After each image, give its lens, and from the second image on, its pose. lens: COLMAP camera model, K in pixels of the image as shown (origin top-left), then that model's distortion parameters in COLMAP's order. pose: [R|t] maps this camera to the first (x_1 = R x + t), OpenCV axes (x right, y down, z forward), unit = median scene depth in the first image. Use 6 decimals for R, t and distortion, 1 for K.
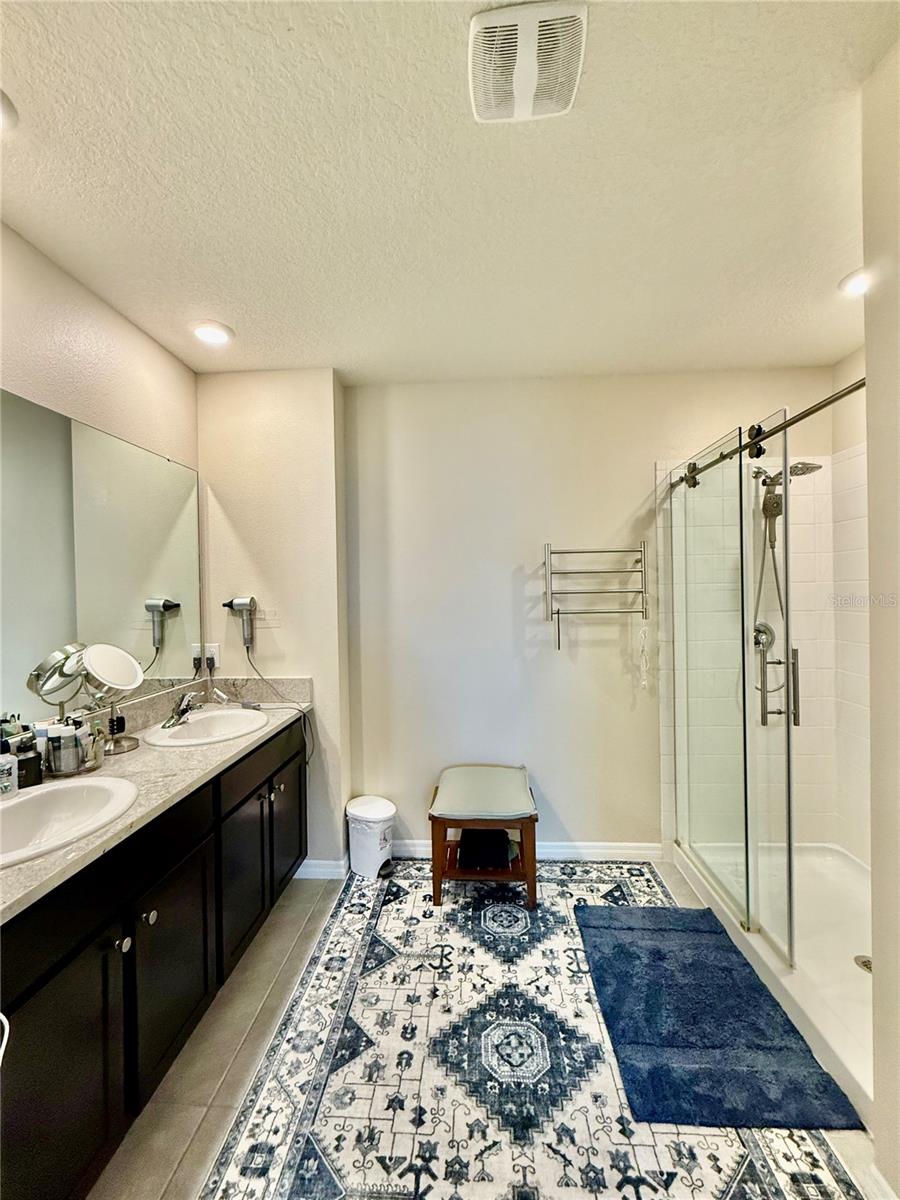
lens RADIAL K [[477.6, 0, 446.8], [0, 477.6, 597.0], [0, 0, 1]] dist [0.001431, 0.000153]
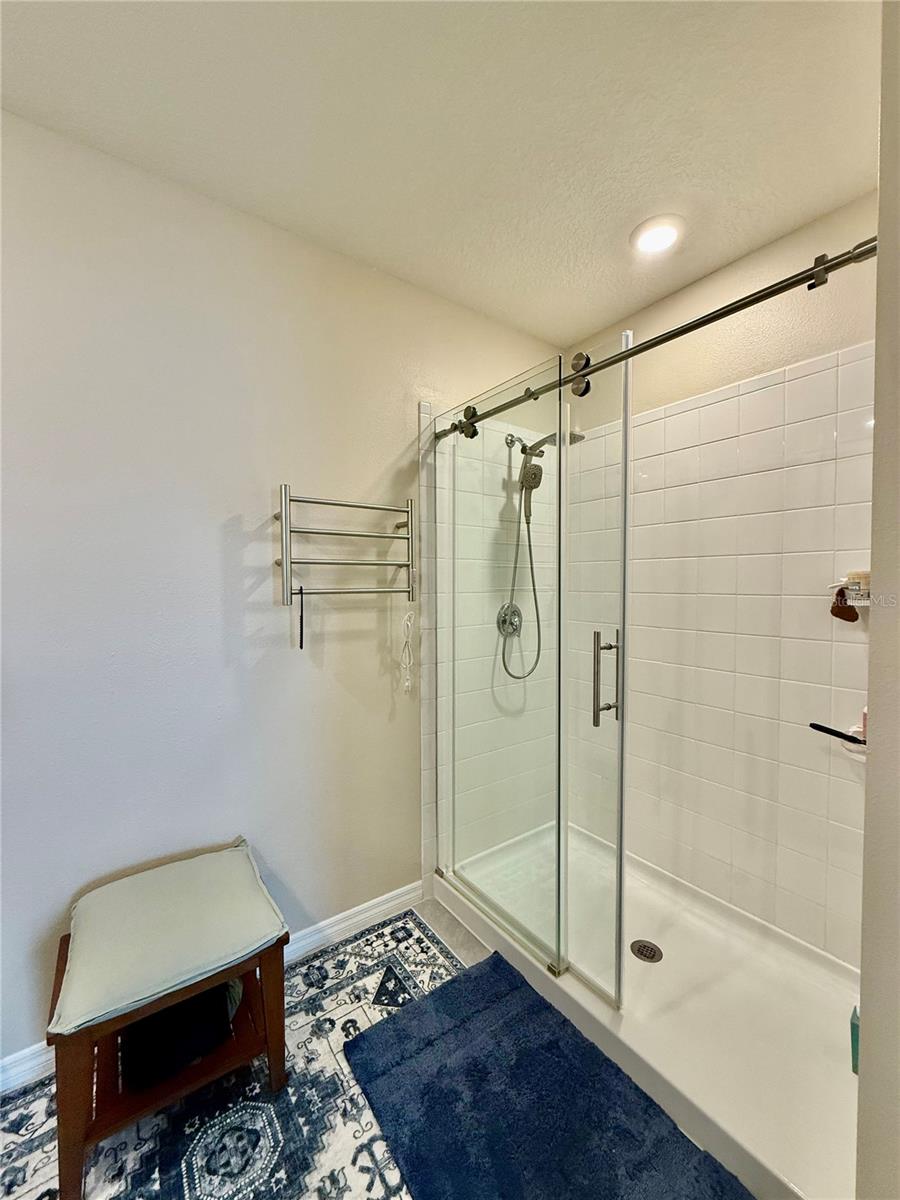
lens RADIAL K [[477.6, 0, 446.8], [0, 477.6, 597.0], [0, 0, 1]] dist [0.001431, 0.000153]
pose [[0.772416, -0.002745, 0.635111, -0.032005], [-0.009129, 0.999839, 0.015424, 0.030039], [-0.635051, -0.017712, 0.772267, 0.407687]]
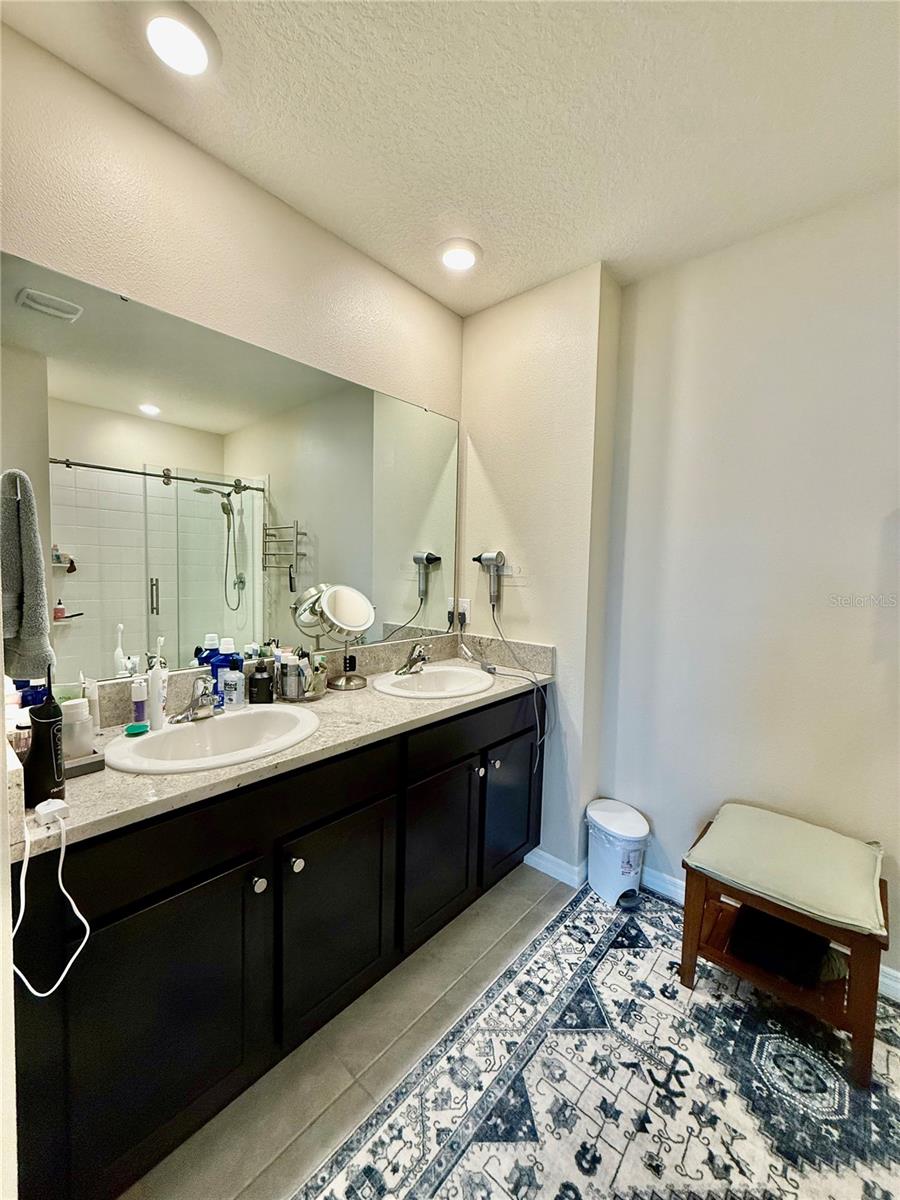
lens RADIAL K [[474.2, 0, 454.8], [0, 474.2, 595.4], [0, 0, 1]] dist [0.000691, 0.000456]
pose [[0.796958, 0.072960, -0.599612, 0.084972], [-0.041875, 0.996964, 0.065651, 0.031155], [0.602581, -0.027213, 0.797593, 0.238392]]
